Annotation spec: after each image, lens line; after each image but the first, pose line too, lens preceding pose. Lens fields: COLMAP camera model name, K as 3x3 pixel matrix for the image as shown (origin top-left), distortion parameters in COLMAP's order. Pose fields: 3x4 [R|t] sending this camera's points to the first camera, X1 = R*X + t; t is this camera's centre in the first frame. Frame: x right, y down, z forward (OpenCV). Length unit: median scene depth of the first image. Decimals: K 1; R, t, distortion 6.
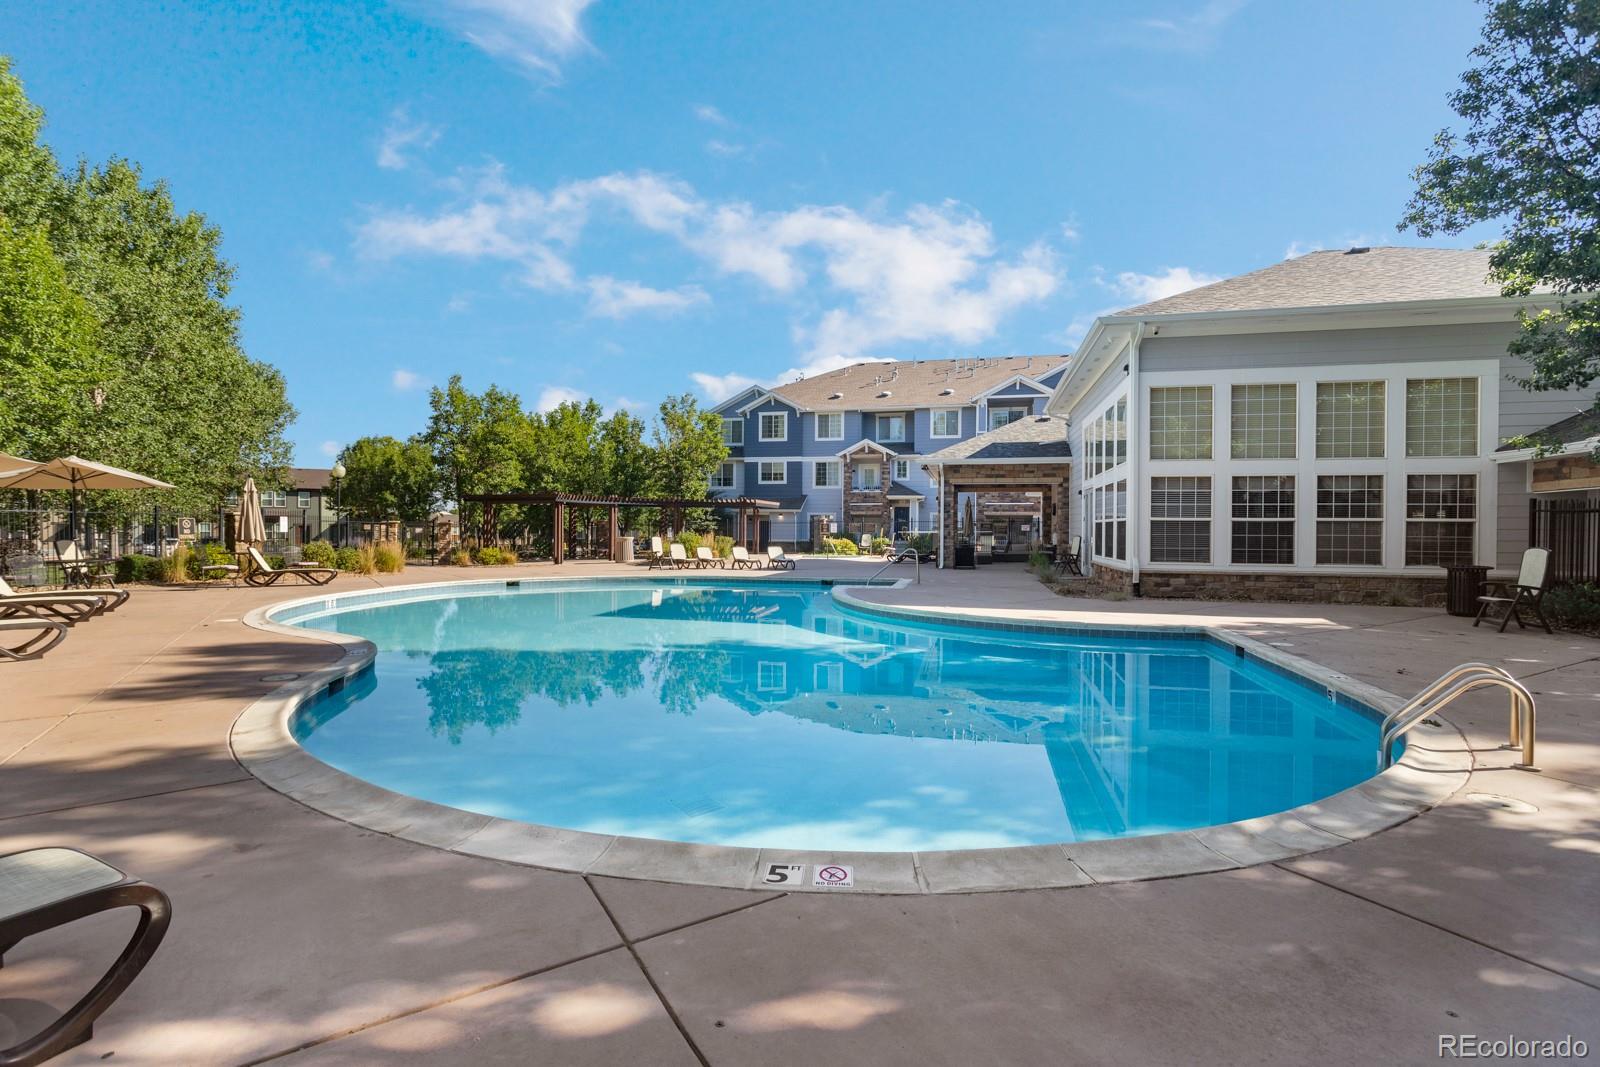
lens RADIAL K [[770.5, 0, 797.8], [0, 770.5, 531.6], [0, 0, 1]] dist [0.001802, 0.000118]
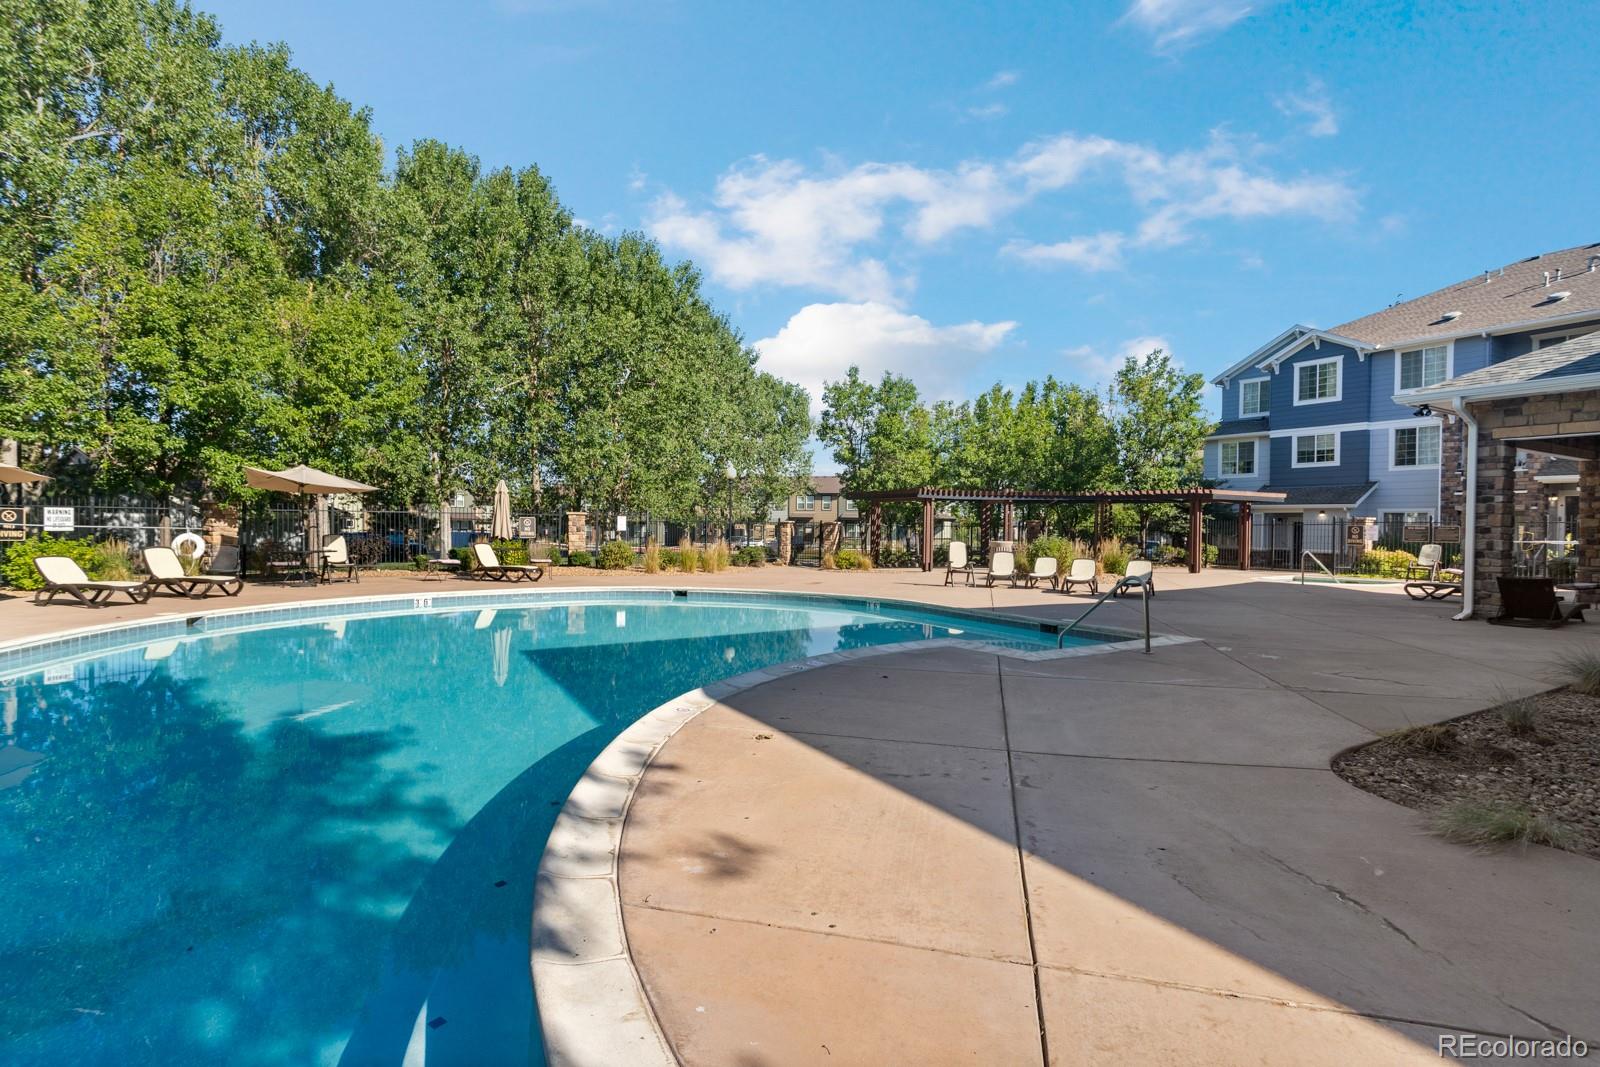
lens RADIAL K [[770.5, 0, 796.1], [0, 770.5, 530.3], [0, 0, 1]] dist [0.001802, 0.000118]
pose [[0.694297, 0.009108, -0.719631, 0.137880], [-0.012431, 0.999923, 0.000662, -0.001562], [0.719581, 0.008486, 0.694357, 0.210318]]
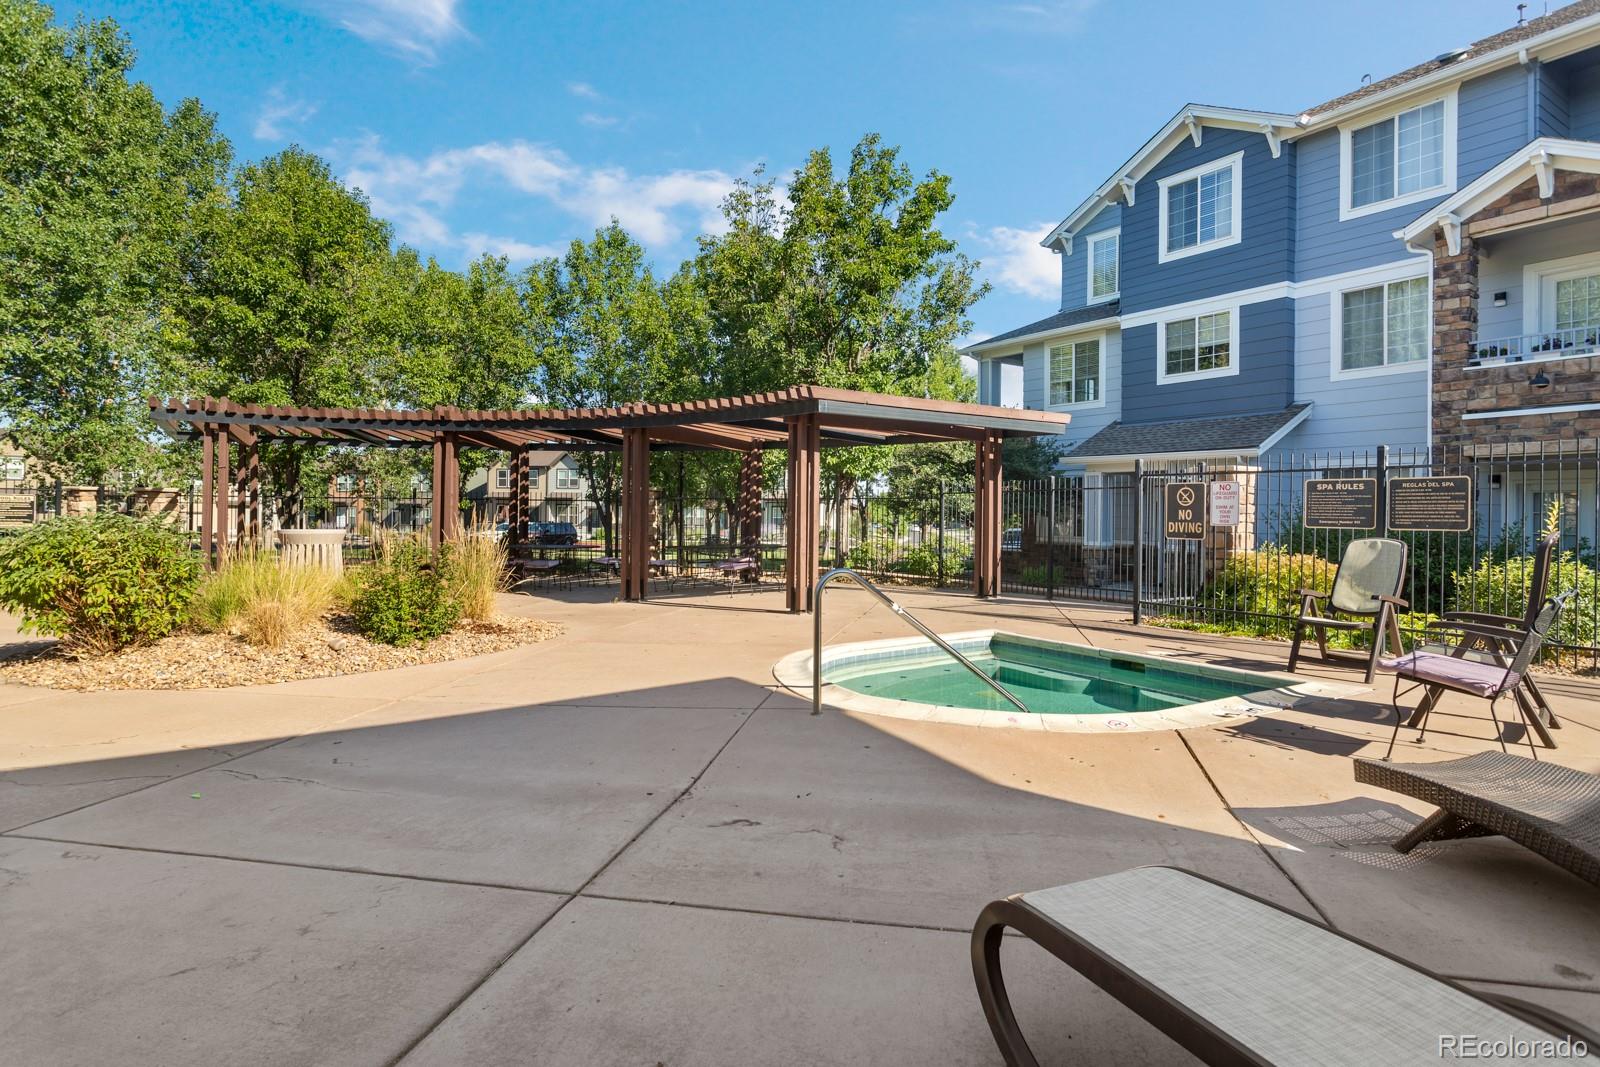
lens RADIAL K [[859.3, 0, 808.1], [0, 859.3, 508.6], [0, 0, 1]] dist [0.004549, 0.003015]
pose [[0.728181, -0.004642, -0.685369, 0.101565], [-0.005624, 0.999903, -0.012747, -0.000026], [0.685362, 0.013137, 0.728084, 0.614846]]
